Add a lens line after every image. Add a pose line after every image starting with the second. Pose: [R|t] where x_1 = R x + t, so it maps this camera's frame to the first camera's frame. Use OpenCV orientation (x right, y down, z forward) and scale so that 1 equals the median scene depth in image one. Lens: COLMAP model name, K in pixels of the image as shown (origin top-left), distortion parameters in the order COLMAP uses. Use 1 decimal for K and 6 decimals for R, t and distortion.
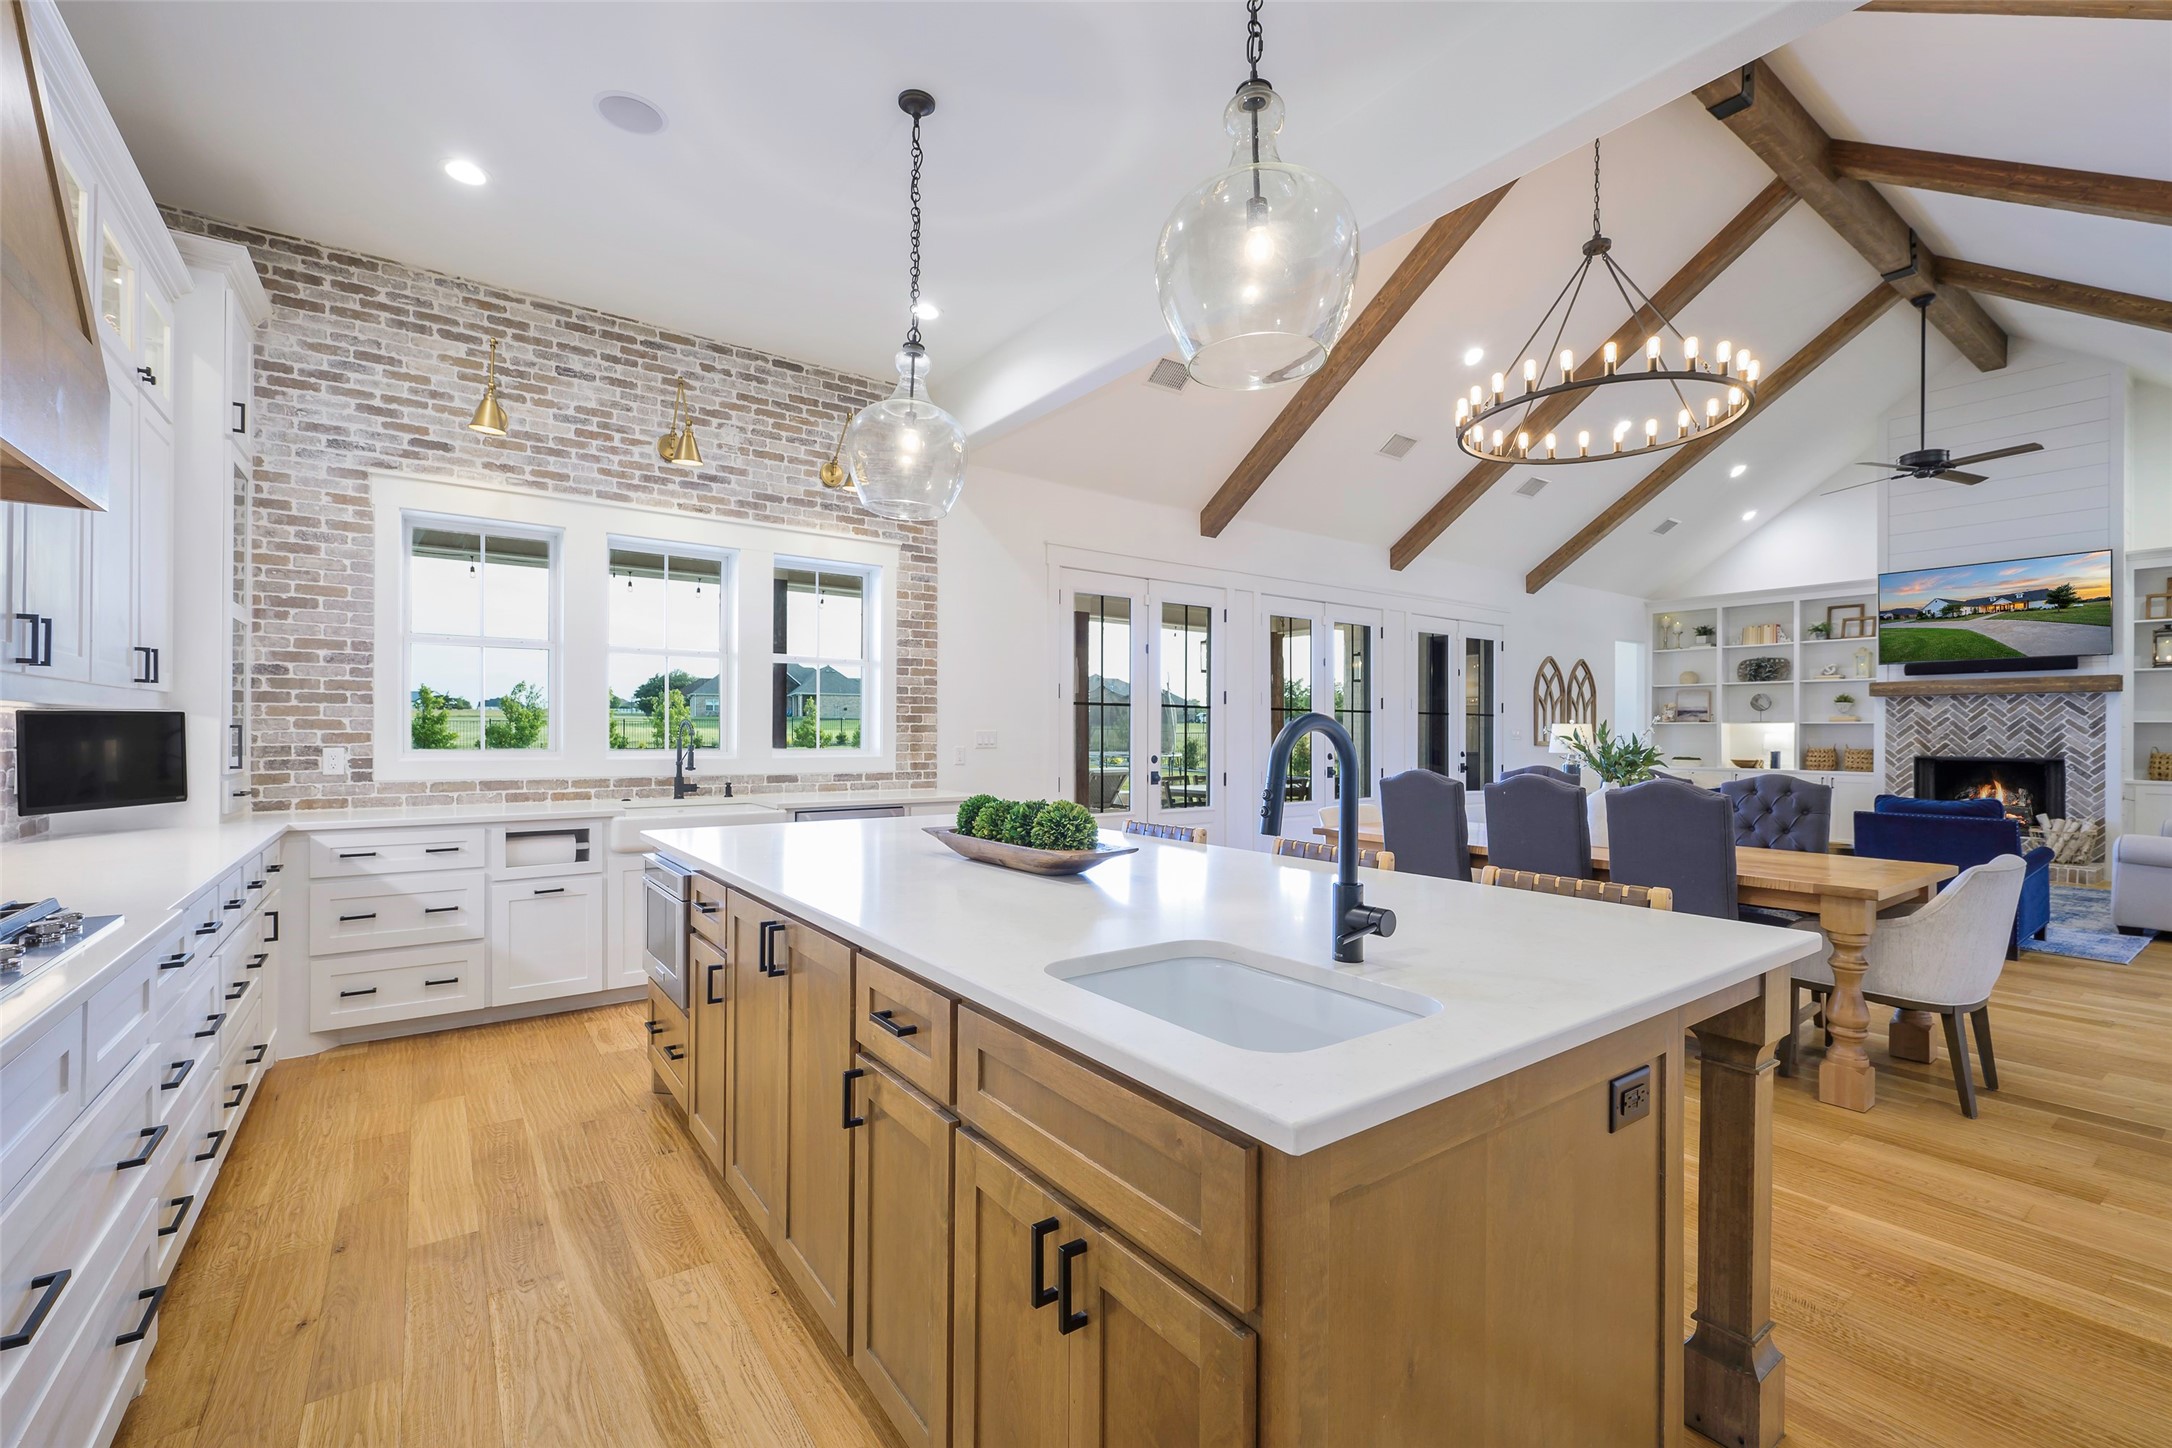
lens RADIAL K [[940.8, 0, 1093.1], [0, 940.8, 728.3], [0, 0, 1]] dist [0.000275, -0.000231]
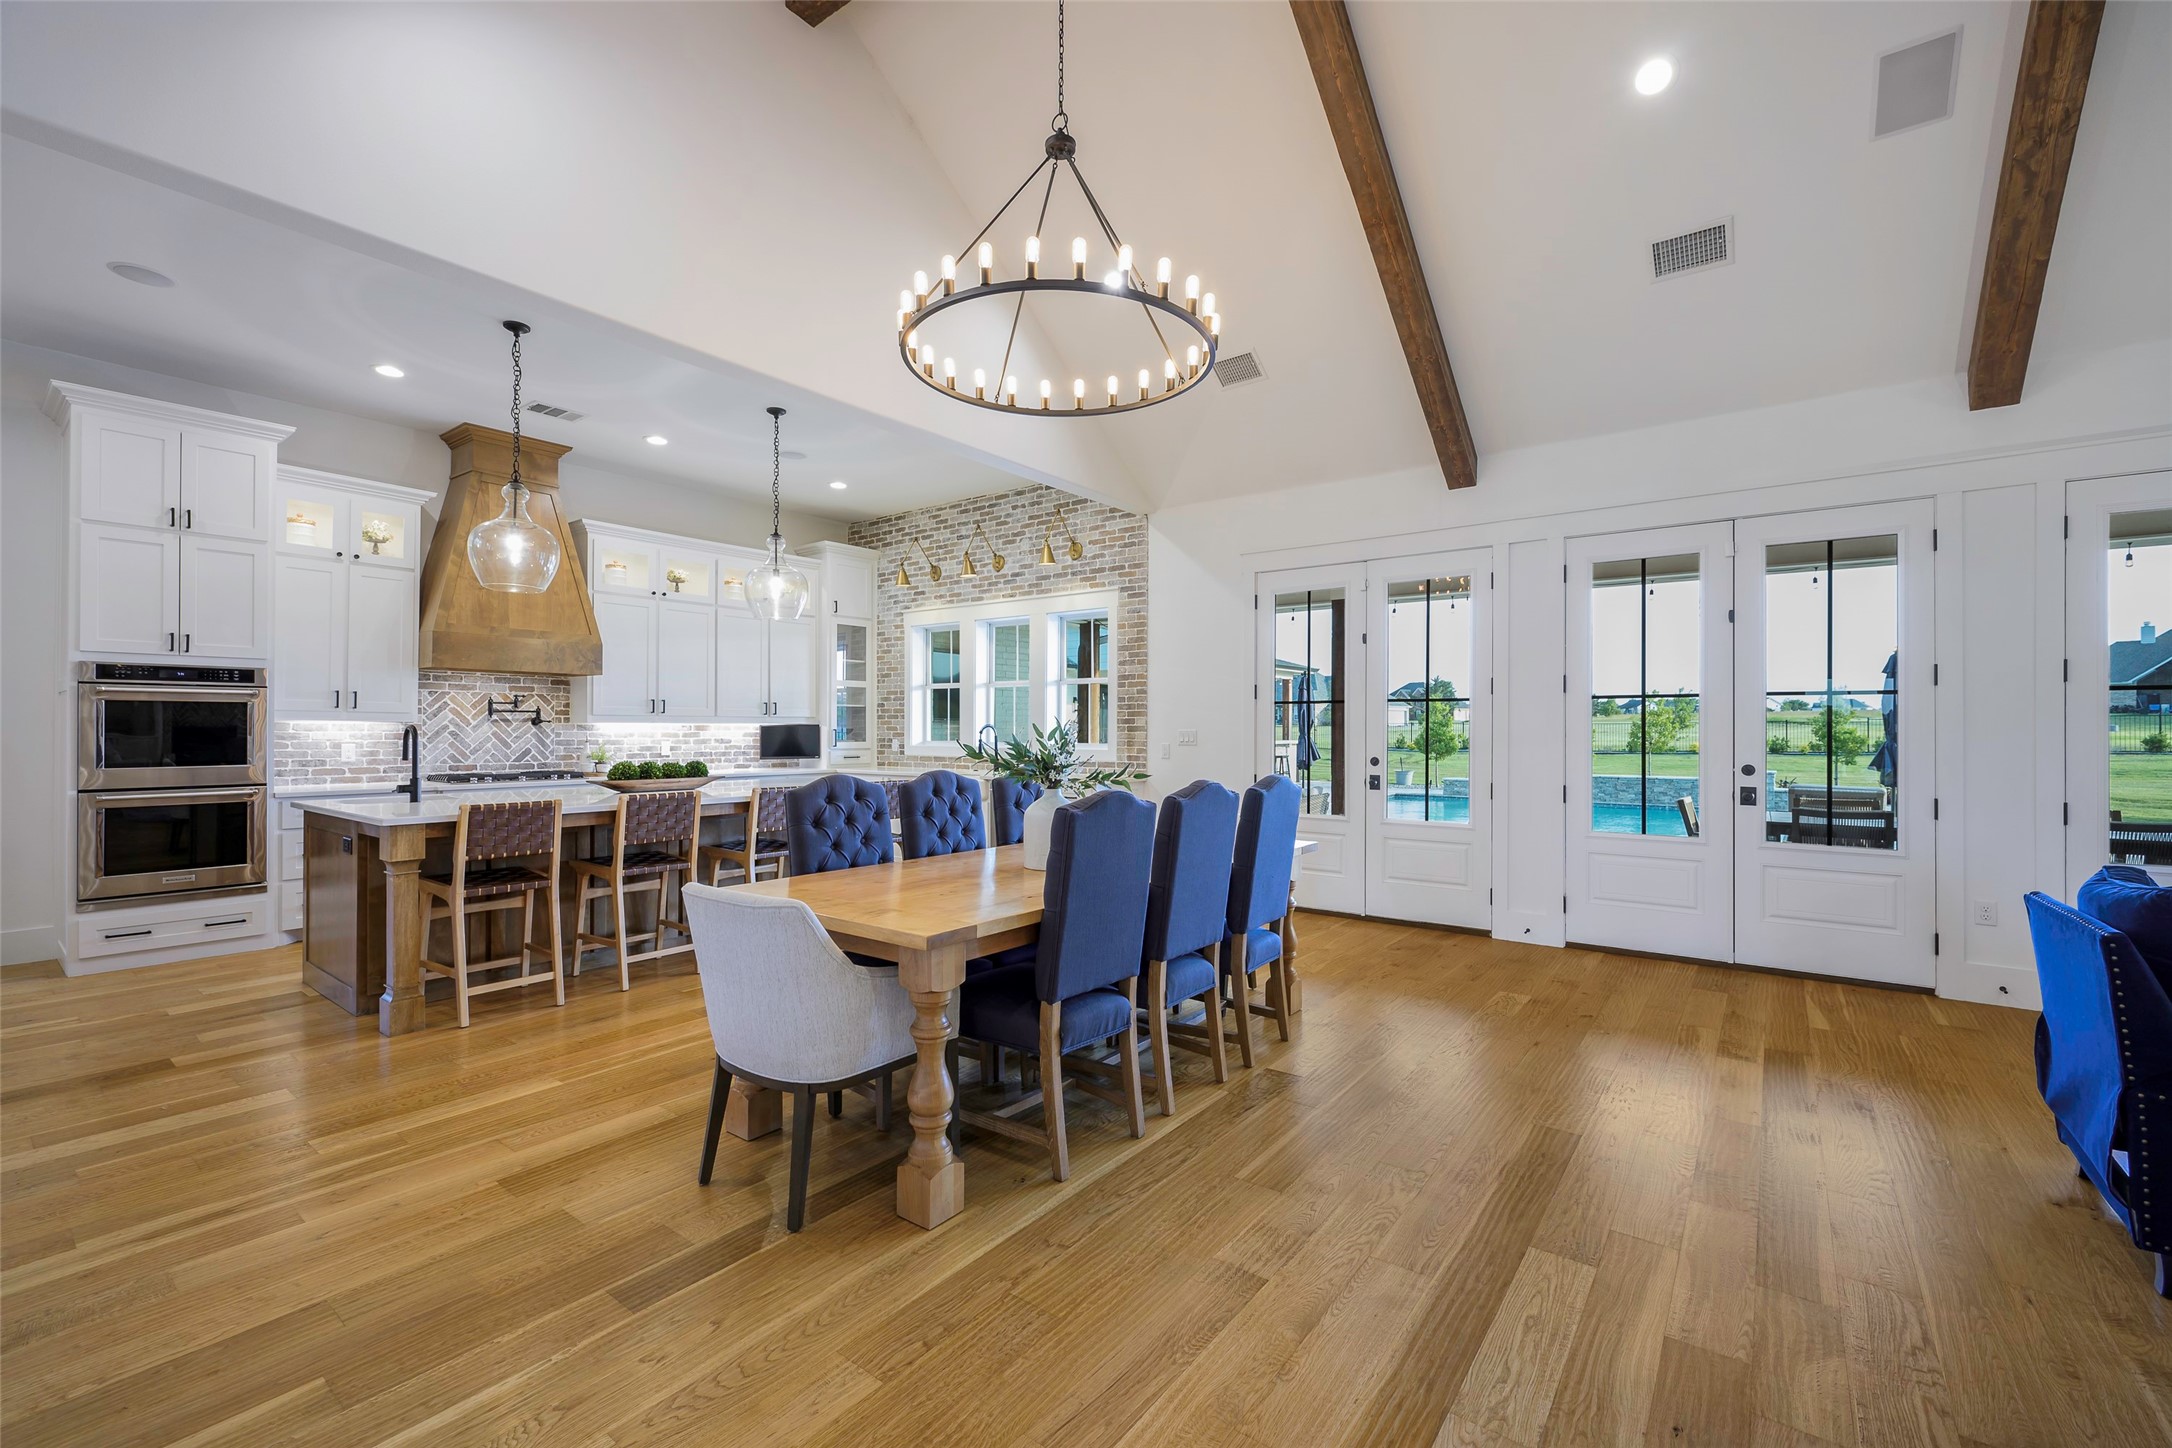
lens RADIAL K [[905.7, 0, 1086.0], [0, 905.7, 724.0], [0, 0, 1]] dist [-0.000874, -0.000082]
pose [[0.279105, -0.010055, -0.960208, 1.200600], [0.005204, 0.999946, -0.008958, 0.005642], [0.960247, -0.002496, 0.279142, 0.729267]]
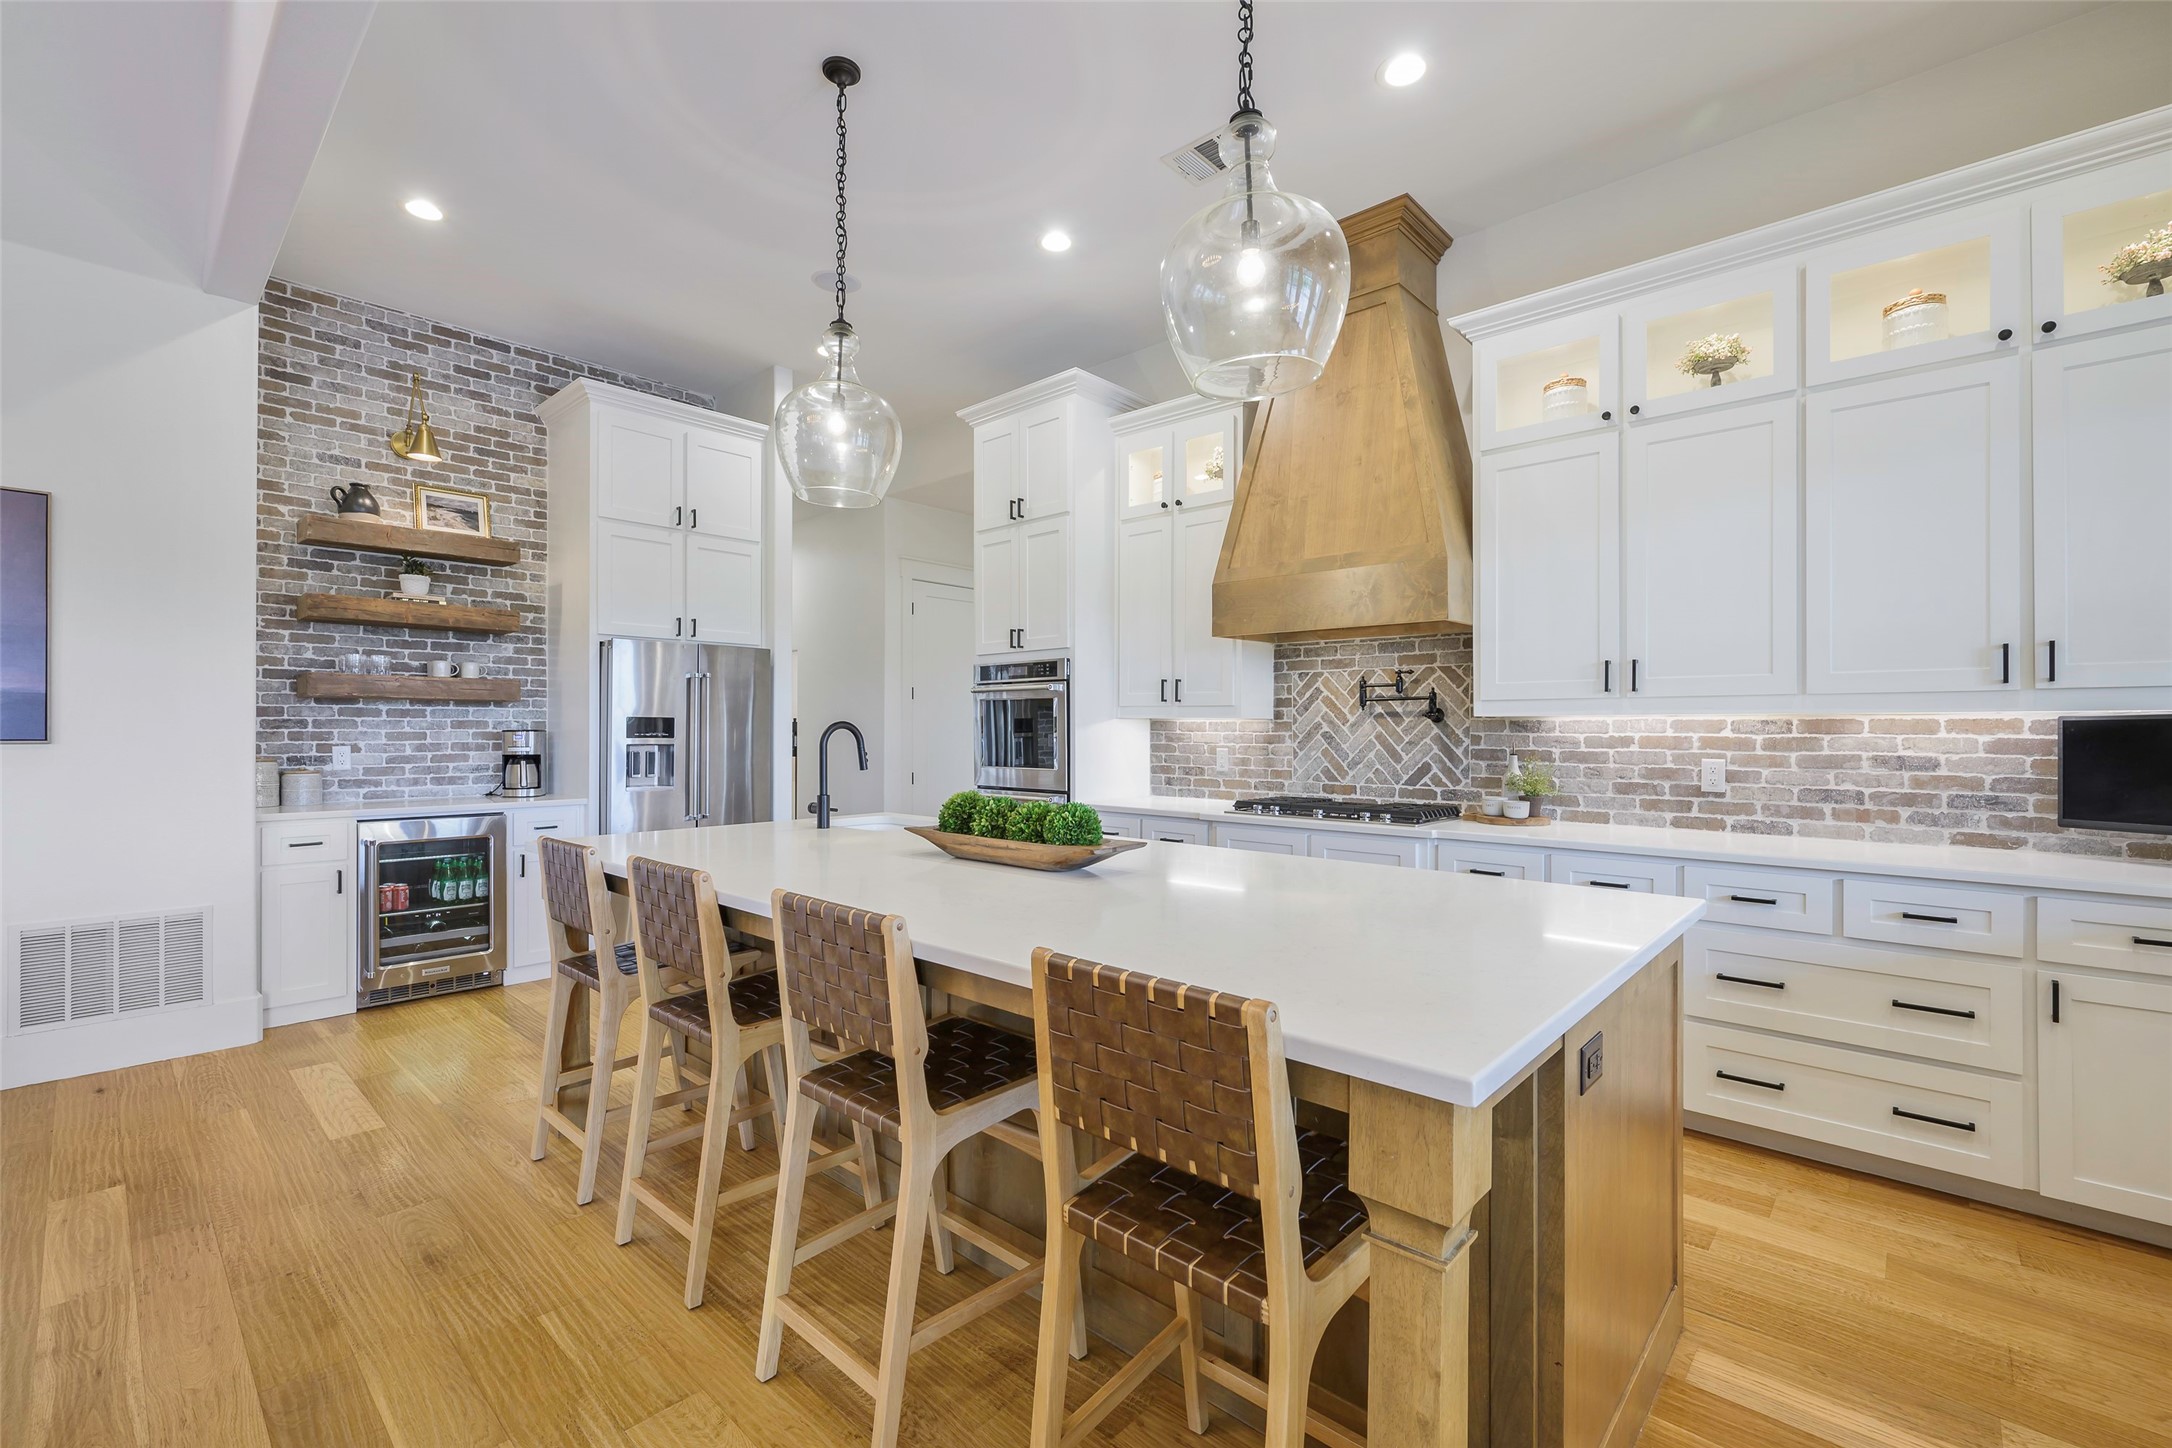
lens RADIAL K [[940.8, 0, 1093.1], [0, 940.8, 728.3], [0, 0, 1]] dist [0.000275, -0.000231]
pose [[-0.979241, -0.008337, -0.202527, 0.005703], [-0.006936, 0.999947, -0.007625, 0.004101], [0.202580, -0.006062, -0.979247, 1.064020]]
